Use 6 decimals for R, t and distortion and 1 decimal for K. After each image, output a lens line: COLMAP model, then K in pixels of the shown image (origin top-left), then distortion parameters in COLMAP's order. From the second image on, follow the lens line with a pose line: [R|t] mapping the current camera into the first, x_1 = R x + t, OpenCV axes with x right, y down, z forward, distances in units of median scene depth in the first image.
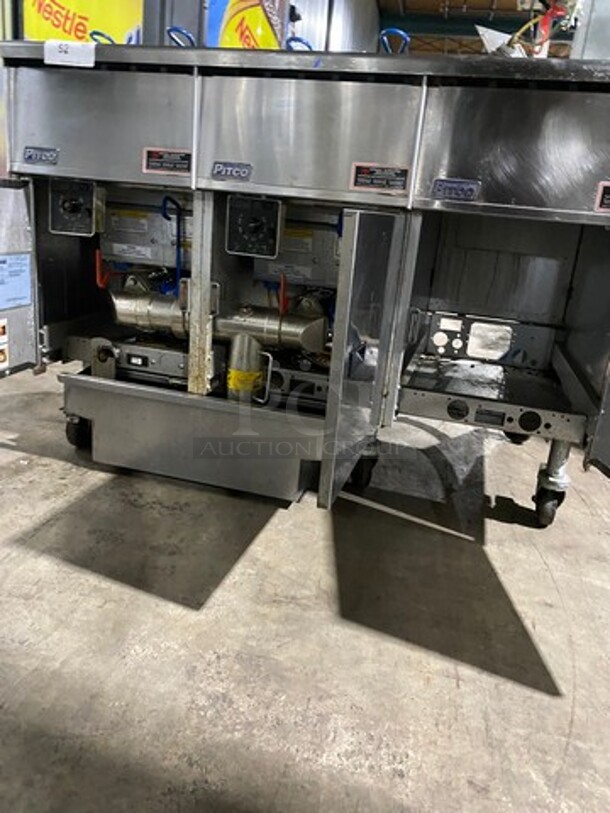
lens RADIAL K [[607.5, 0, 308.7], [0, 607.5, 408.1], [0, 0, 1]] dist [0.009723, -0.002437]
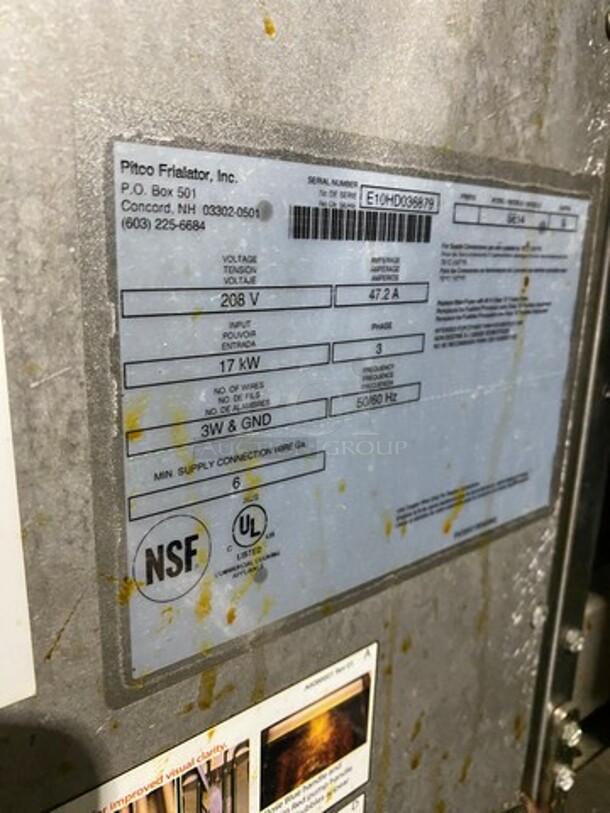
lens RADIAL K [[607.5, 0, 304.9], [0, 607.5, 408.2], [0, 0, 1]] dist [0.009723, -0.002437]
pose [[0.751251, 0.075730, -0.655657, -0.416613], [-0.153198, 0.986273, -0.061618, -0.185642], [0.641990, 0.146736, 0.752540, 0.865878]]
